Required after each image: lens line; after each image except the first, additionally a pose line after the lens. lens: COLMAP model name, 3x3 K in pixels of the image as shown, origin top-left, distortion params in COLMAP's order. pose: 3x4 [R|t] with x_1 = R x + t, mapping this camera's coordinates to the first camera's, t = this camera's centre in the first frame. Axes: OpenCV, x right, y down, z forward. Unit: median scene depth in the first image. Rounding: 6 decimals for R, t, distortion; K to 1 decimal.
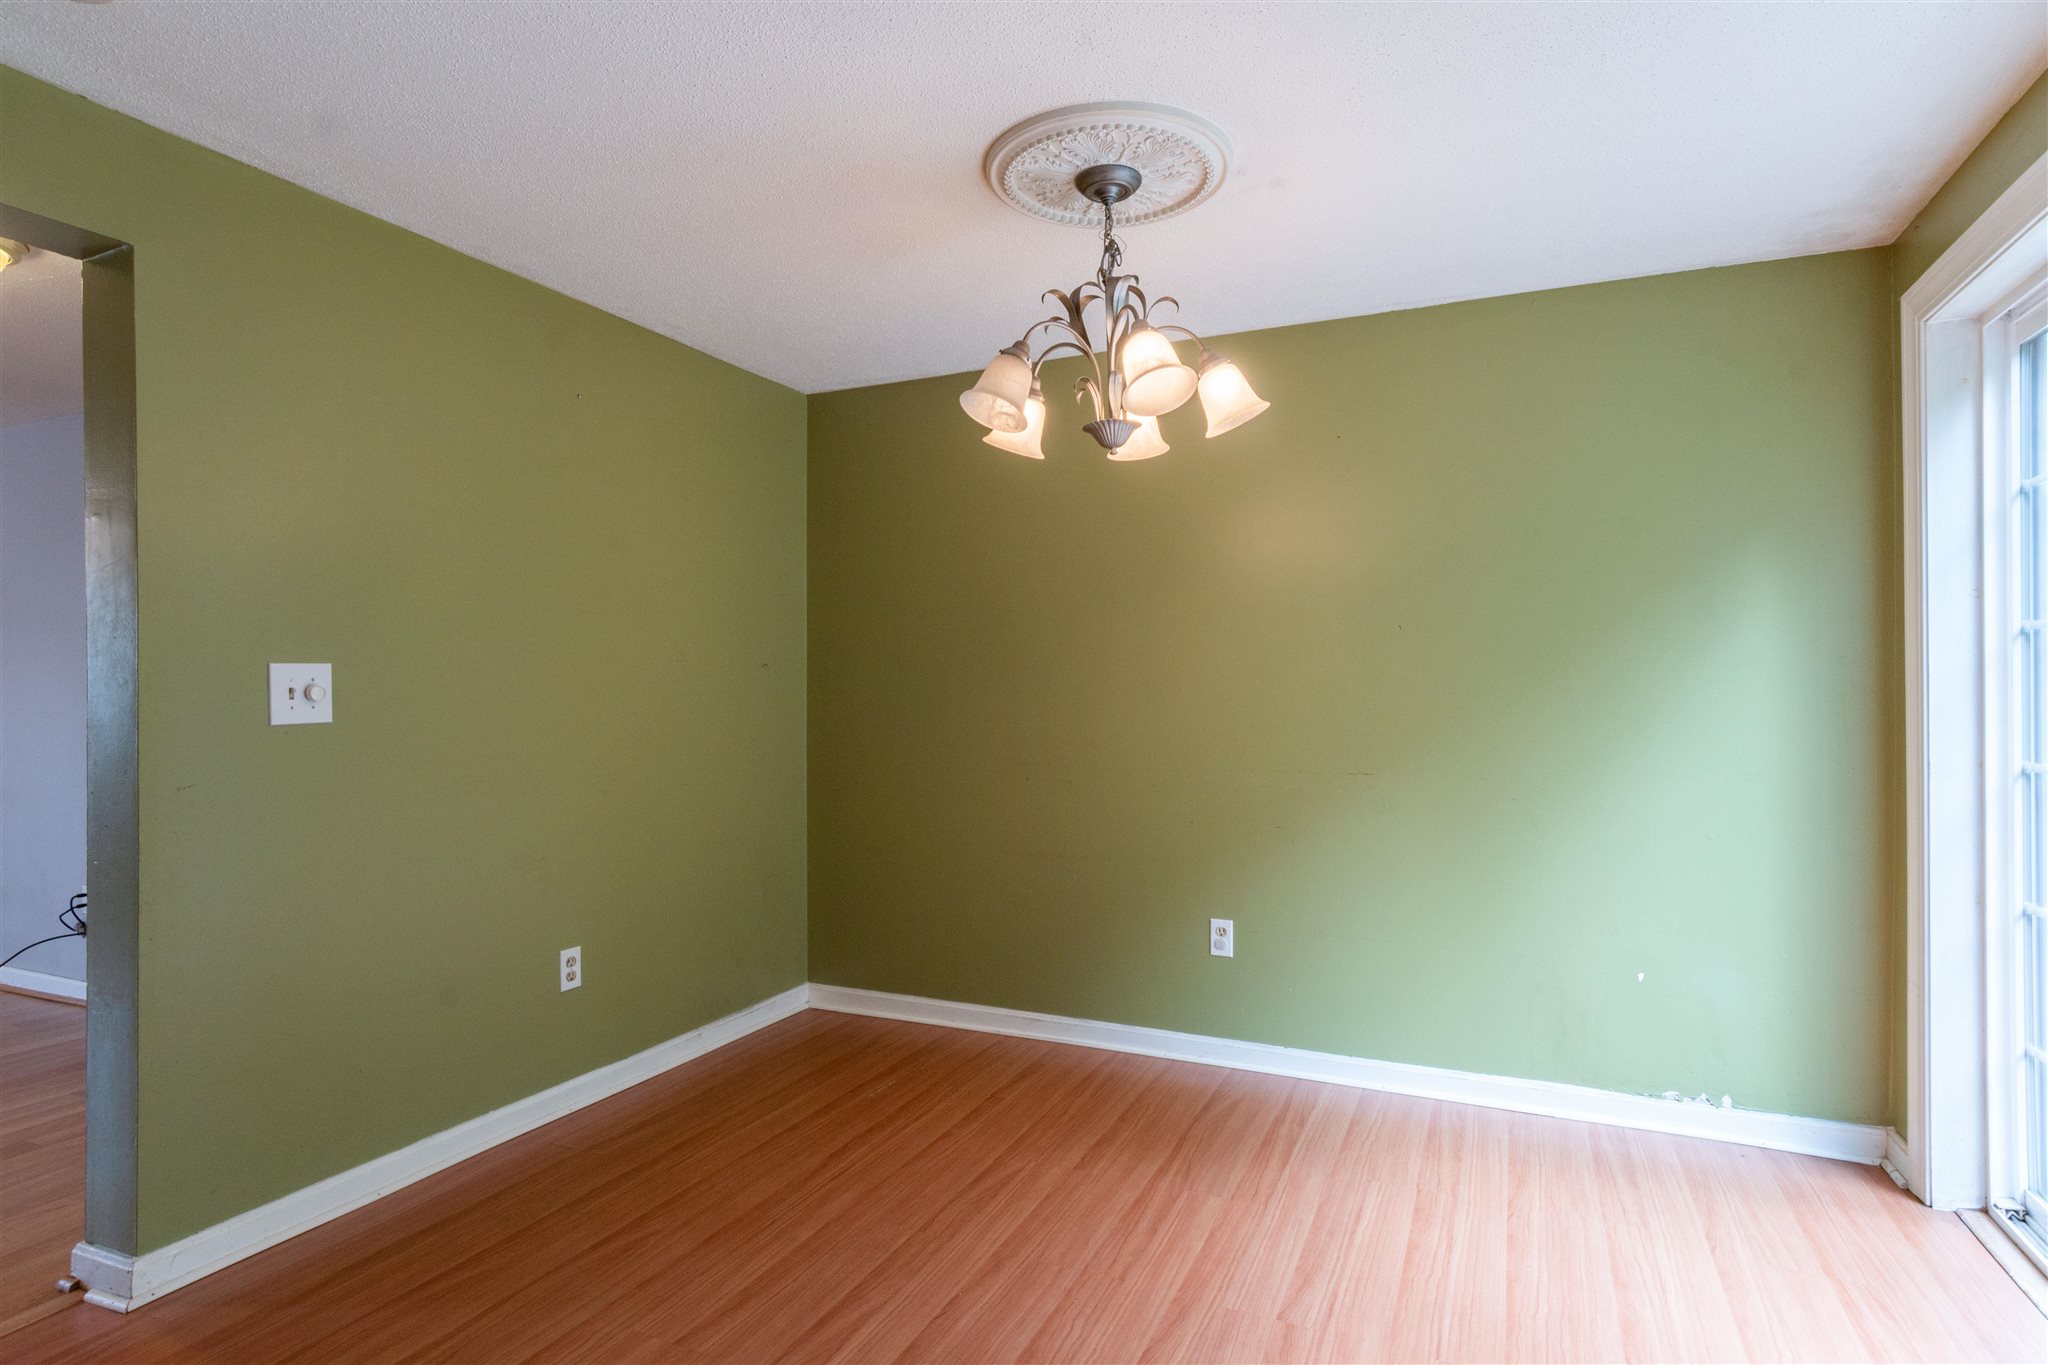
lens RADIAL K [[1095.8, 0, 1028.0], [0, 1095.8, 716.4], [0, 0, 1]] dist [-0.003787, -0.002568]
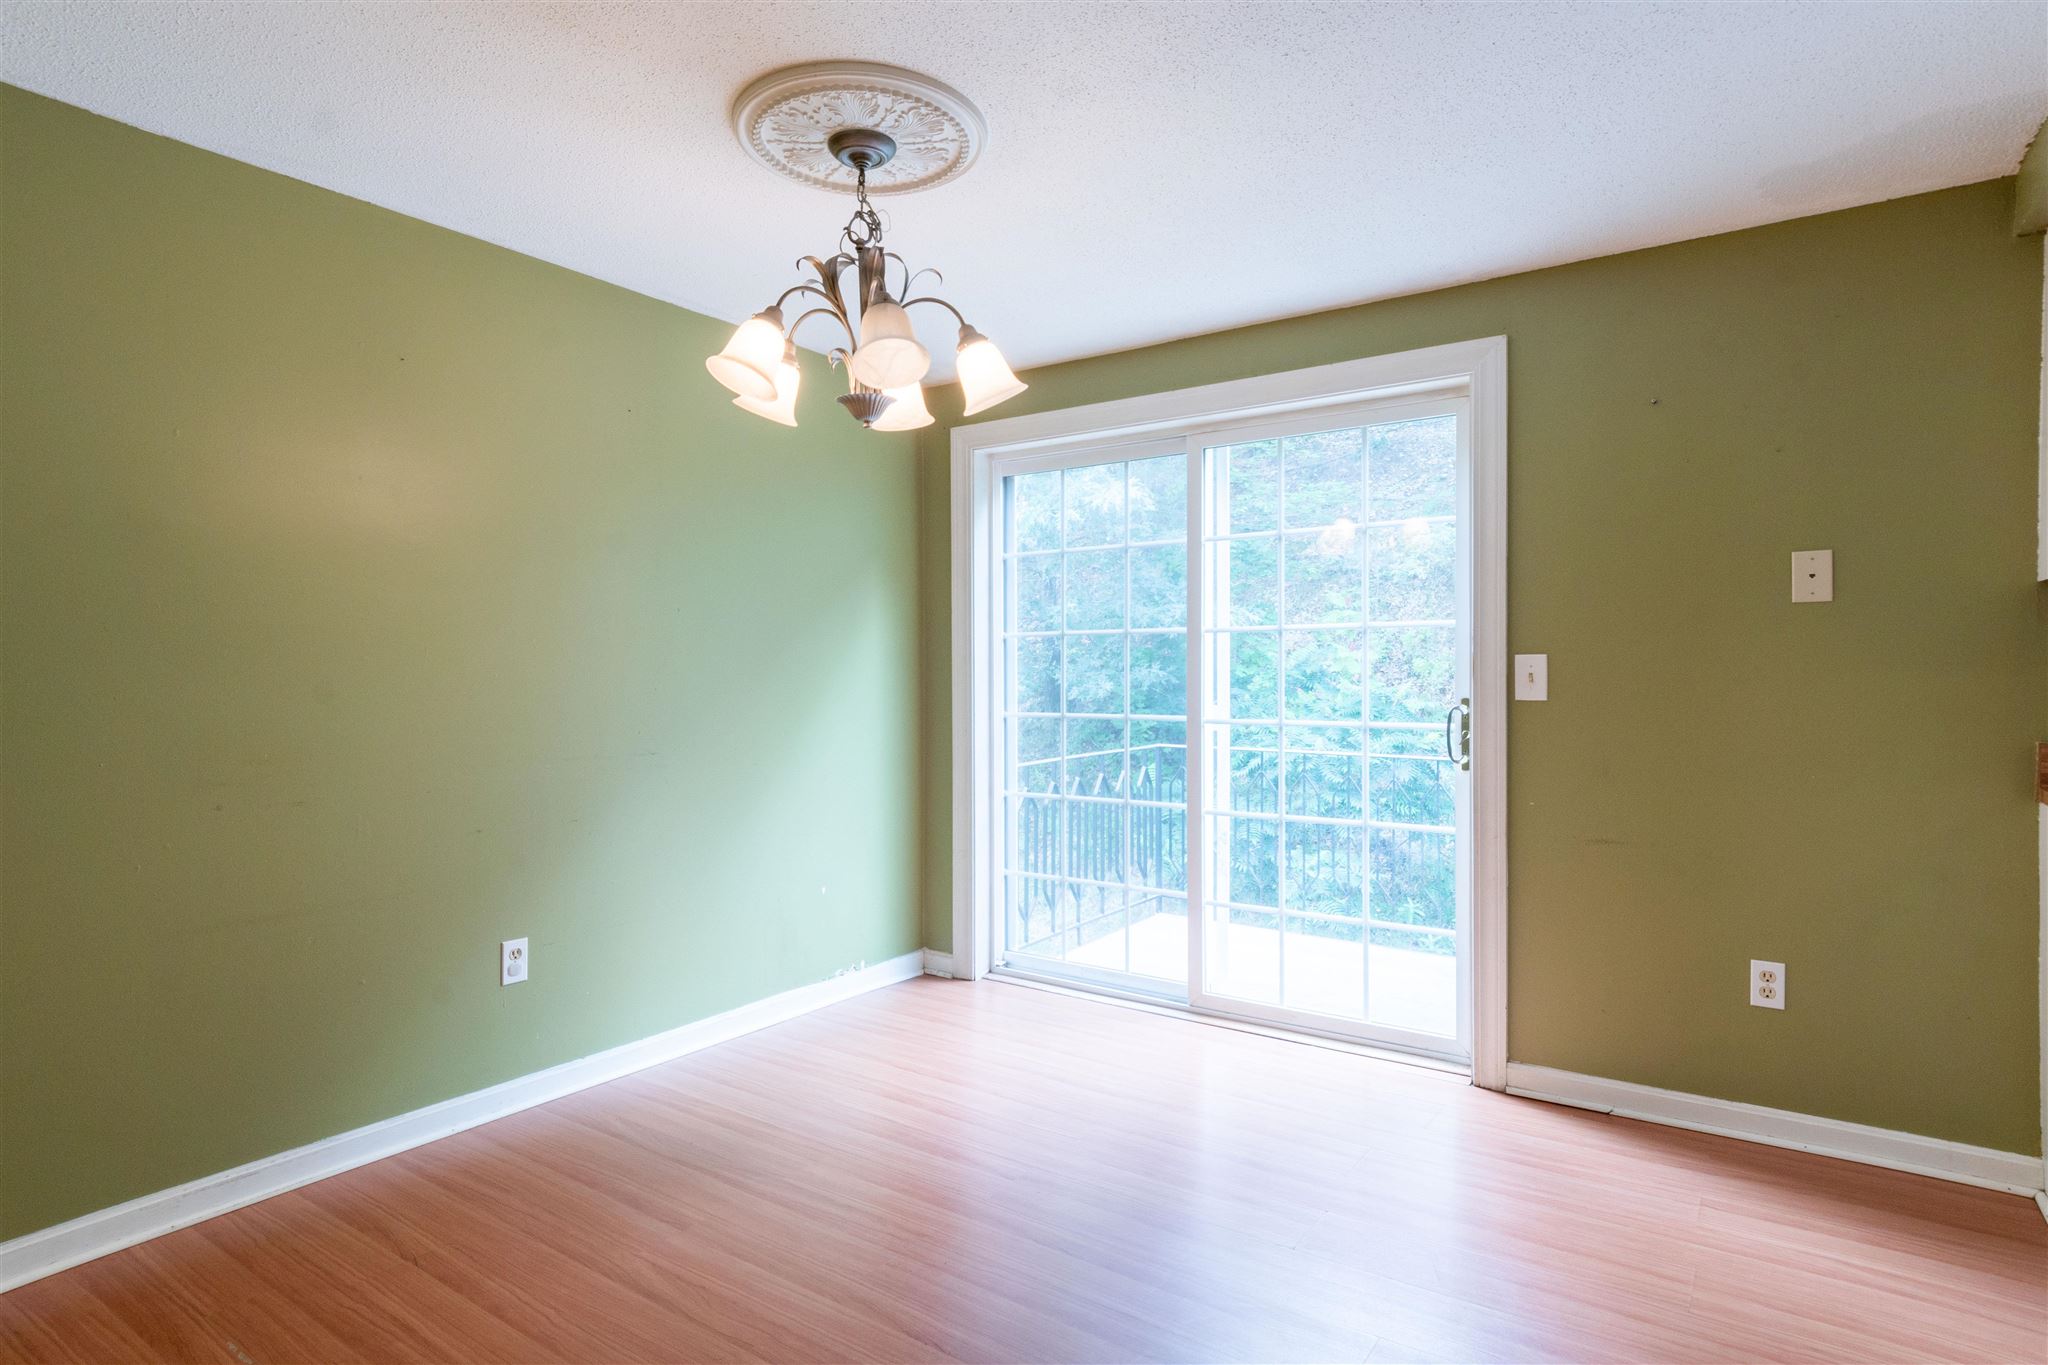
lens RADIAL K [[1059.2, 0, 1018.6], [0, 1059.2, 700.4], [0, 0, 1]] dist [-0.009787, 0.000280]
pose [[0.191903, -0.020046, 0.981209, -0.640704], [0.036020, 0.999262, 0.013371, 0.003325], [-0.980753, 0.032777, 0.192483, 0.526802]]
